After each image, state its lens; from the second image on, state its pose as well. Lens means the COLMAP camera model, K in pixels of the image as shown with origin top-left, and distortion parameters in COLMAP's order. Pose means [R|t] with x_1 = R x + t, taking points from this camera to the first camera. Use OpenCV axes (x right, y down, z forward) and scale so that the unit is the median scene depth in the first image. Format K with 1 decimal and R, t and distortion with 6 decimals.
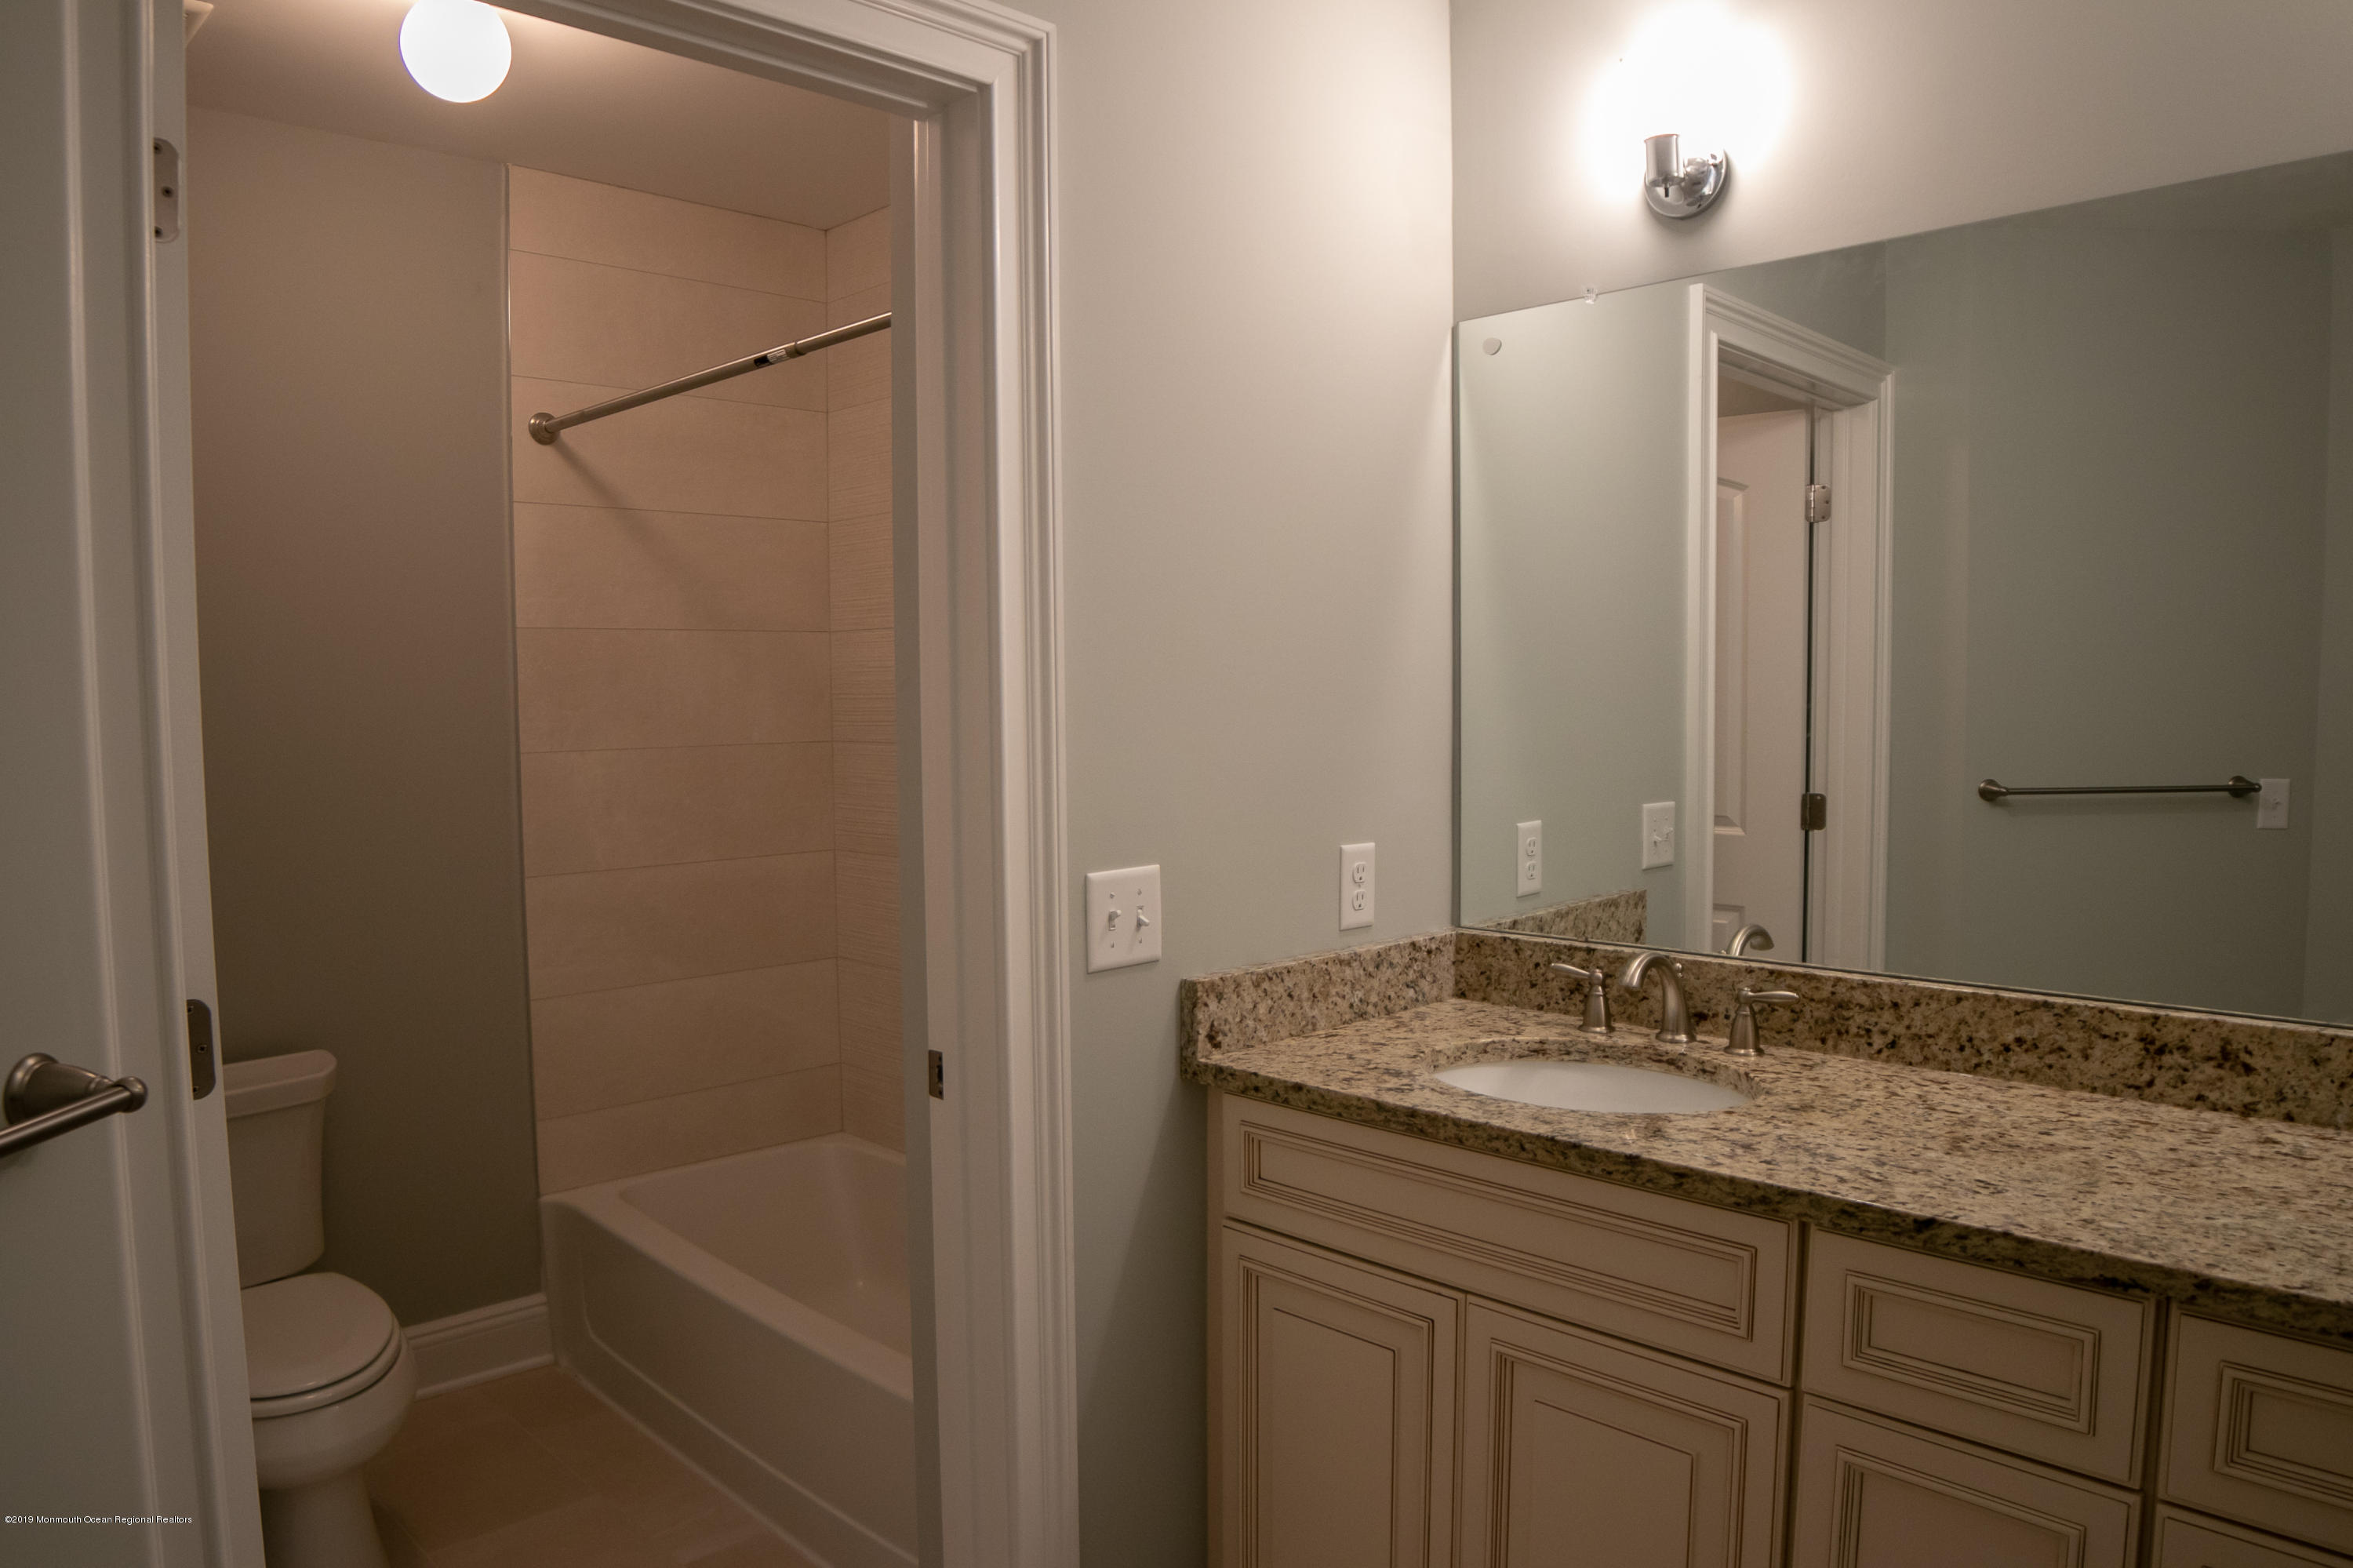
lens RADIAL K [[1560.5, 0, 1176.5], [0, 1560.5, 784.0], [0, 0, 1]] dist [-0.121059, 0.002248]
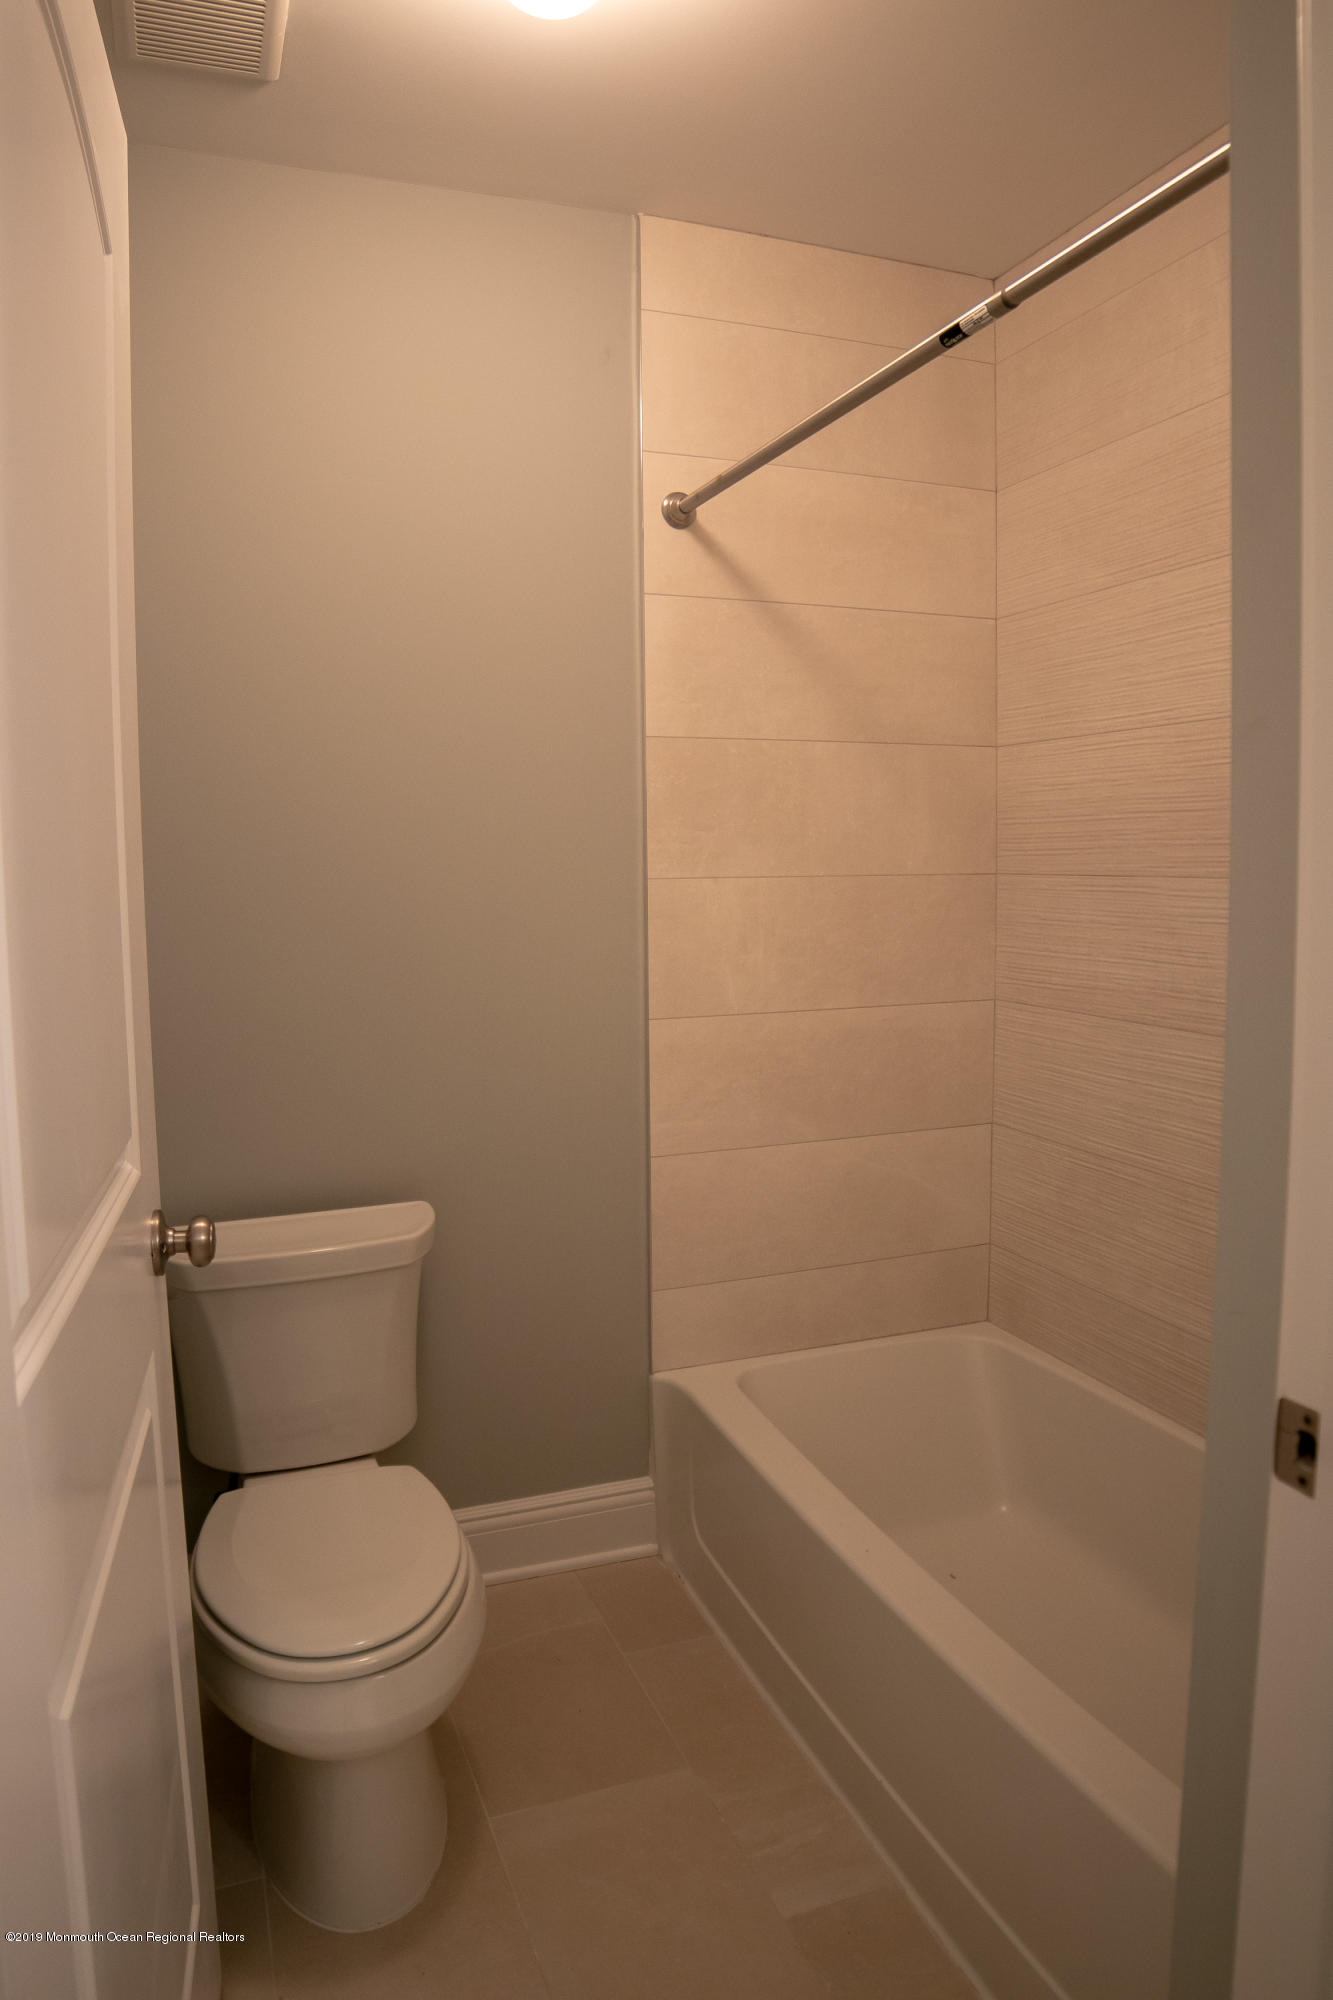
lens RADIAL K [[1361.7, 0, 666.5], [0, 1361.7, 1000.0], [0, 0, 1]] dist [-0.001571, 0.000303]
pose [[0.914977, 0.042961, -0.401212, -0.097949], [-0.022579, 0.998209, 0.055395, 0.005836], [0.402873, -0.041627, 0.914309, 0.273473]]
